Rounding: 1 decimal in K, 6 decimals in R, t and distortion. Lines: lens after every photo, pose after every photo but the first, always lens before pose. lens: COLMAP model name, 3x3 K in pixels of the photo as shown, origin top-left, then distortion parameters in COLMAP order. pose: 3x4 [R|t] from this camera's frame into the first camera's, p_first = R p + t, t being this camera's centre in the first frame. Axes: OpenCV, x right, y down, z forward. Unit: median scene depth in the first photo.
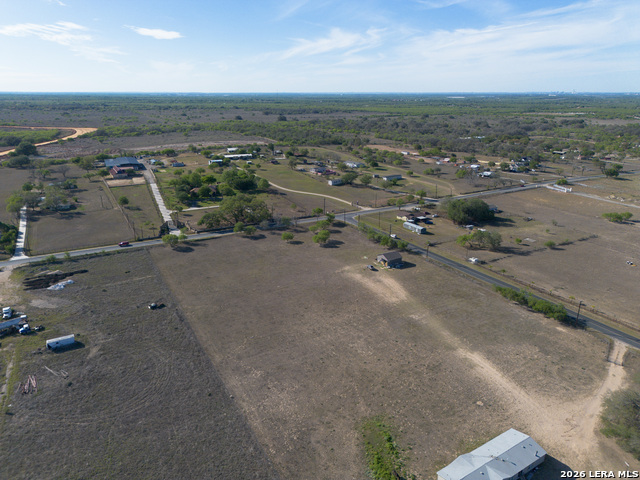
lens RADIAL K [[448.3, 0, 322.6], [0, 448.3, 240.8], [0, 0, 1]] dist [0.075359, -0.079036]
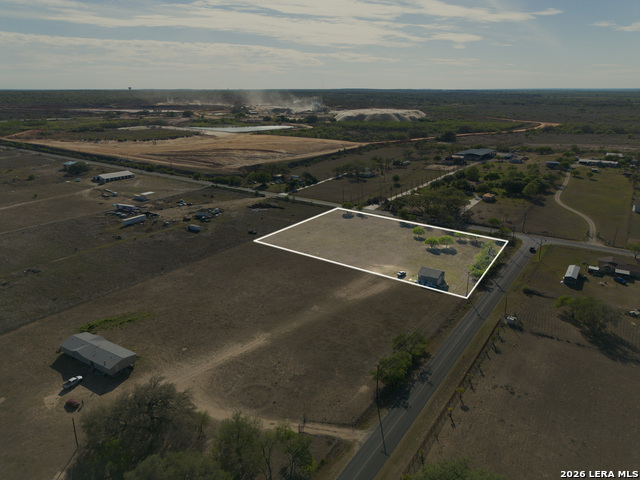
lens RADIAL K [[448.3, 0, 322.6], [0, 448.3, 240.8], [0, 0, 1]] dist [0.075359, -0.079036]
pose [[0.441163, 0.284731, -0.851060, 0.892896], [-0.279648, 0.944732, 0.171109, -0.131674], [0.852744, 0.162510, 0.496406, 0.423394]]
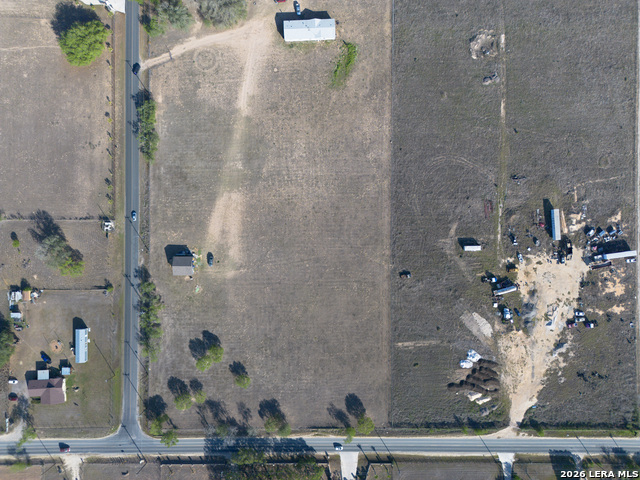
lens RADIAL K [[448.3, 0, 322.6], [0, 448.3, 240.8], [0, 0, 1]] dist [0.075359, -0.079036]
pose [[-0.868220, -0.496132, -0.006779, -0.093344], [0.144314, -0.265571, 0.953229, -0.966611], [-0.474728, 0.826634, 0.302173, 0.580630]]
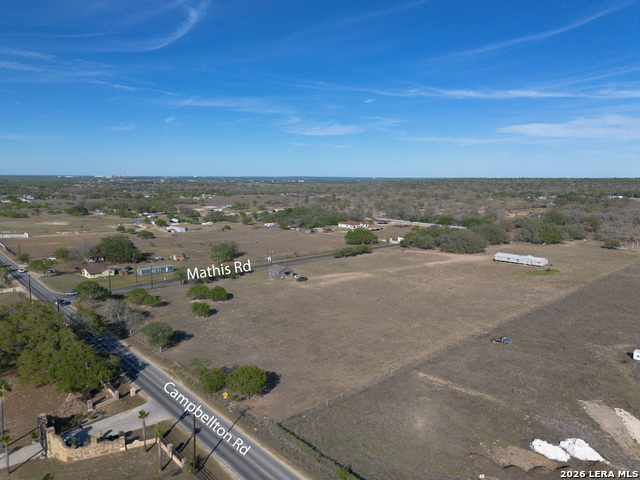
lens RADIAL K [[448.3, 0, 322.6], [0, 448.3, 240.8], [0, 0, 1]] dist [0.075359, -0.079036]
pose [[-0.224808, -0.141531, 0.964069, -0.884357], [0.299169, 0.931582, 0.206524, -0.219175], [-0.927340, 0.334848, -0.167086, 1.200108]]
